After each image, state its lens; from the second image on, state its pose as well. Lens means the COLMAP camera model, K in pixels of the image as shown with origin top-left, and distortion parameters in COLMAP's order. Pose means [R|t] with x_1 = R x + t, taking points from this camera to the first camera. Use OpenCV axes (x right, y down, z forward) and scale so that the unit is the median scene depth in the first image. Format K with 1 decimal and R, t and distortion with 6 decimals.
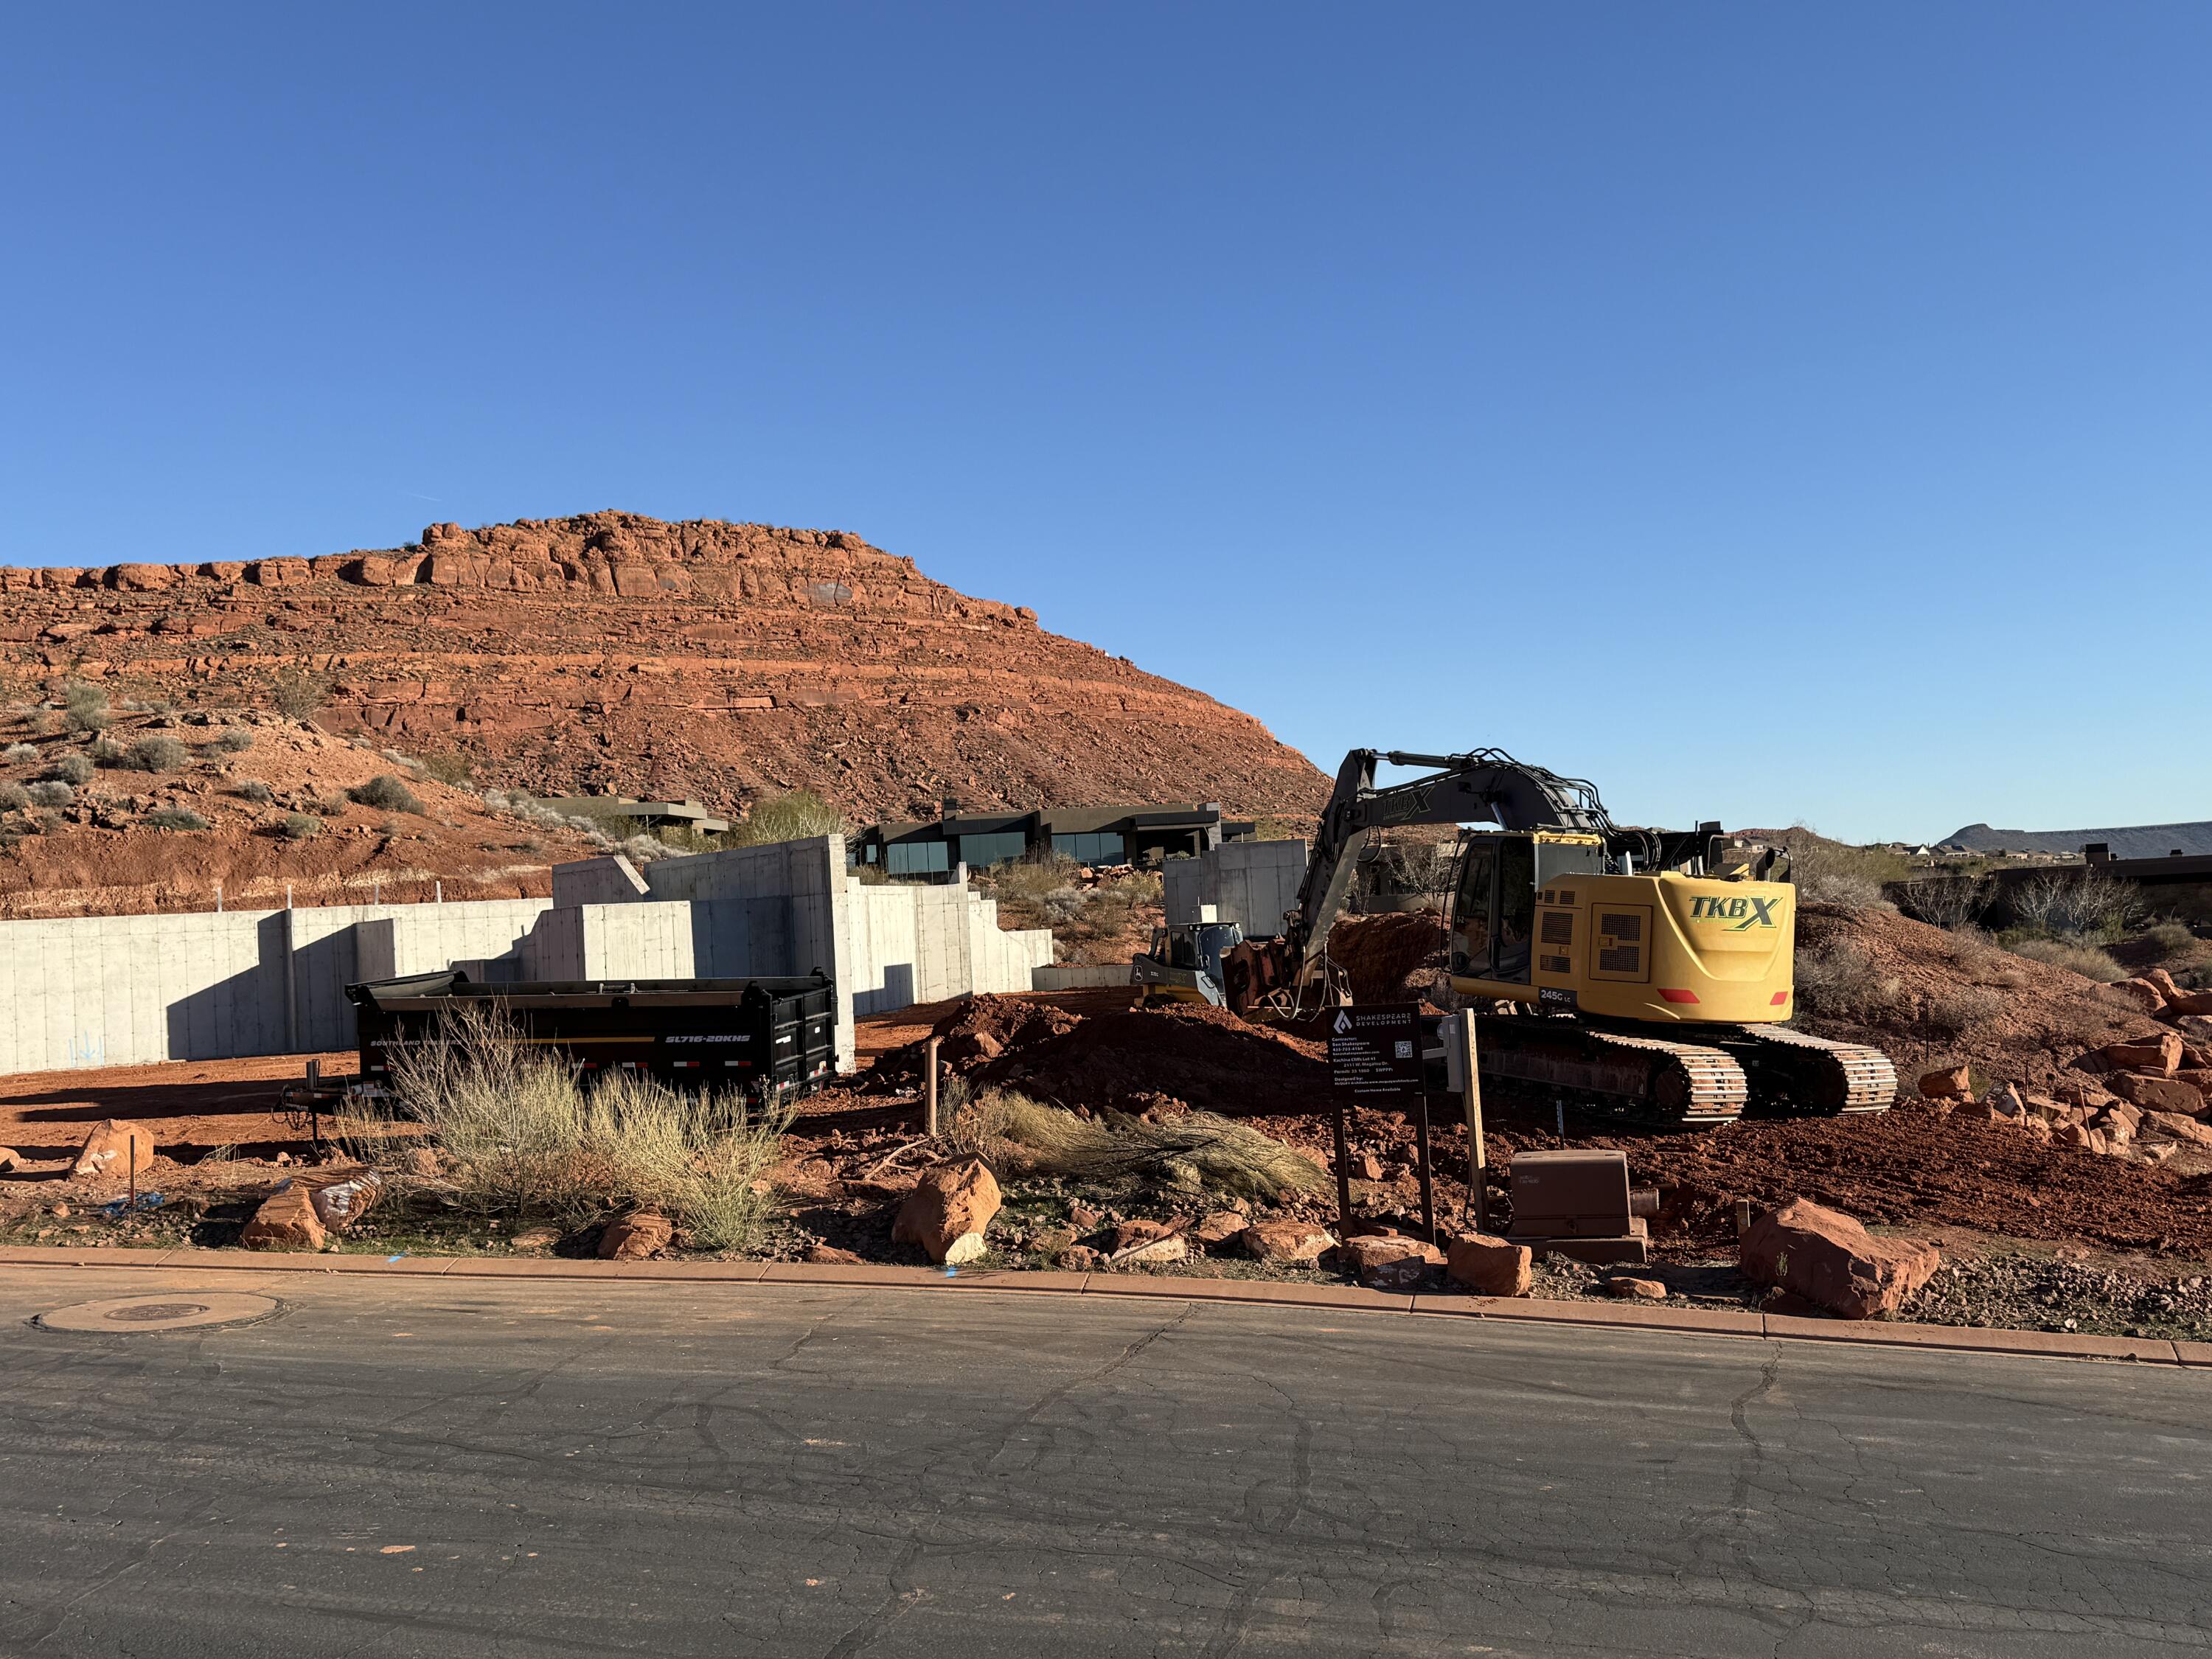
lens RADIAL K [[1963.0, 0, 1109.8], [0, 1963.0, 836.5], [0, 0, 1]] dist [0.205837, -0.466047]
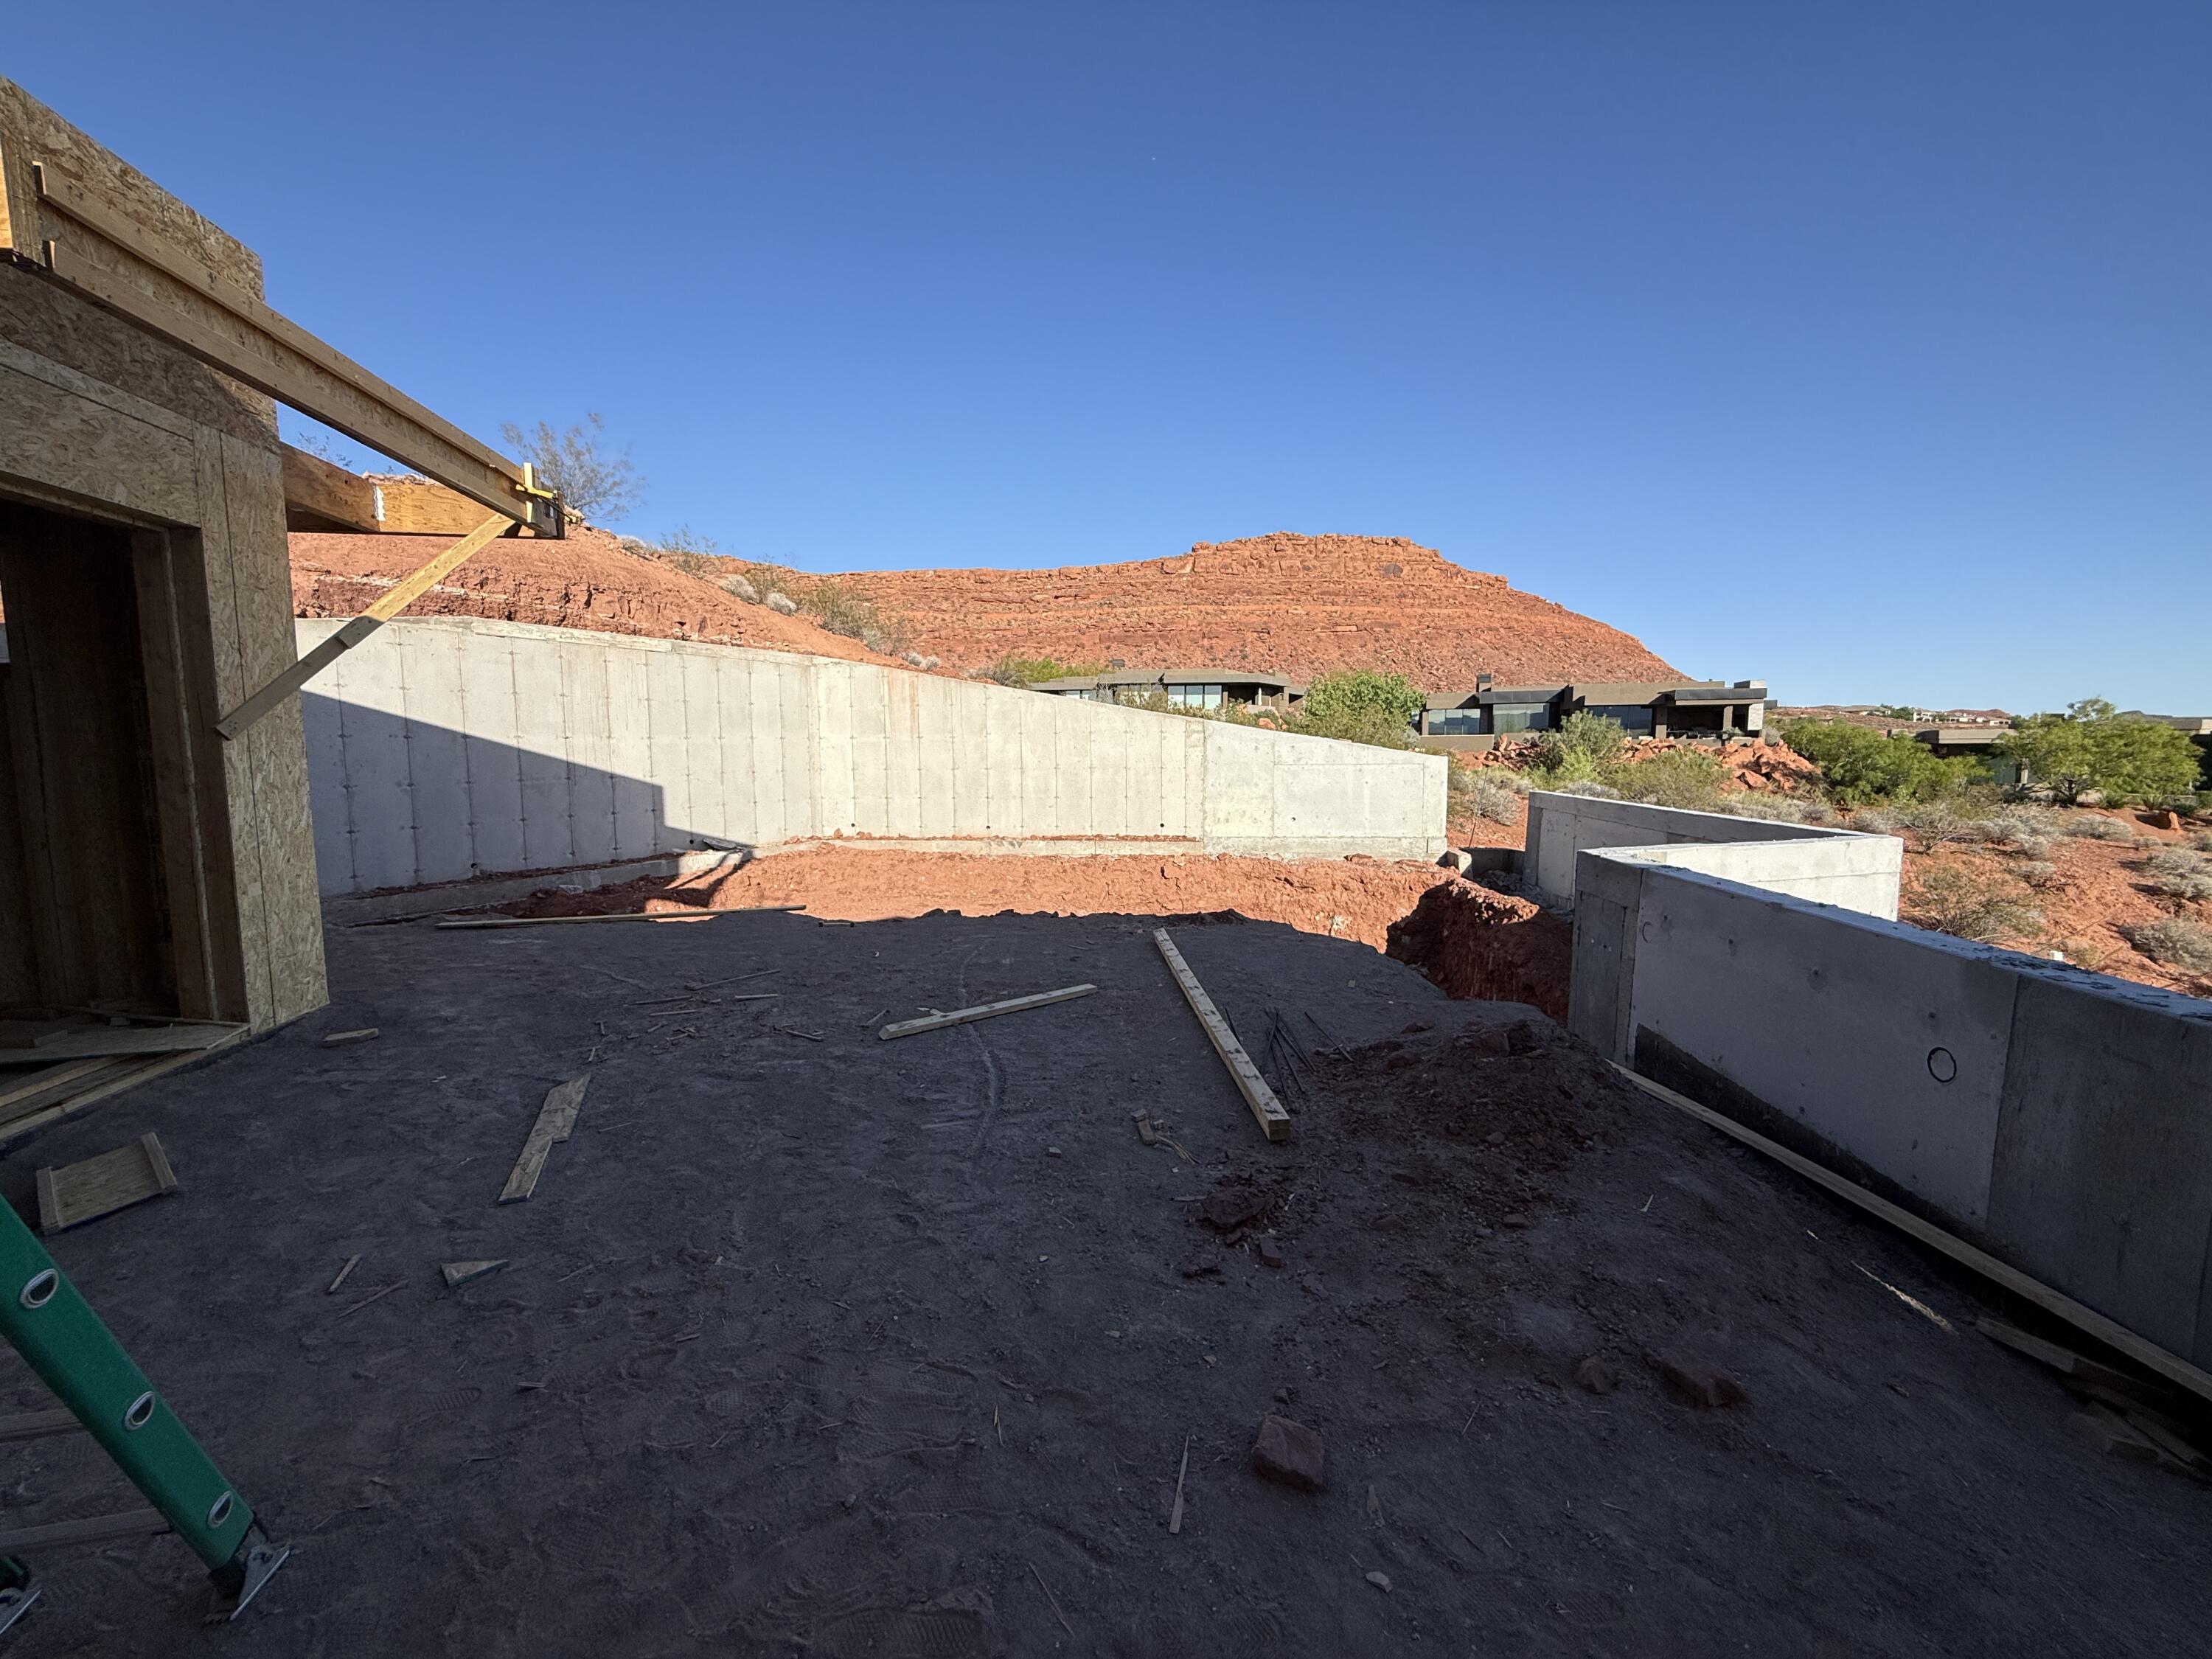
lens RADIAL K [[881.8, 0, 1106.0], [0, 881.8, 829.5], [0, 0, 1]] dist [0.000877, -0.000161]
pose [[0.903870, 0.088073, -0.418644, -0.375034], [-0.024894, 0.987749, 0.154053, -0.016938], [0.427083, -0.128823, 0.894989, 2.713045]]
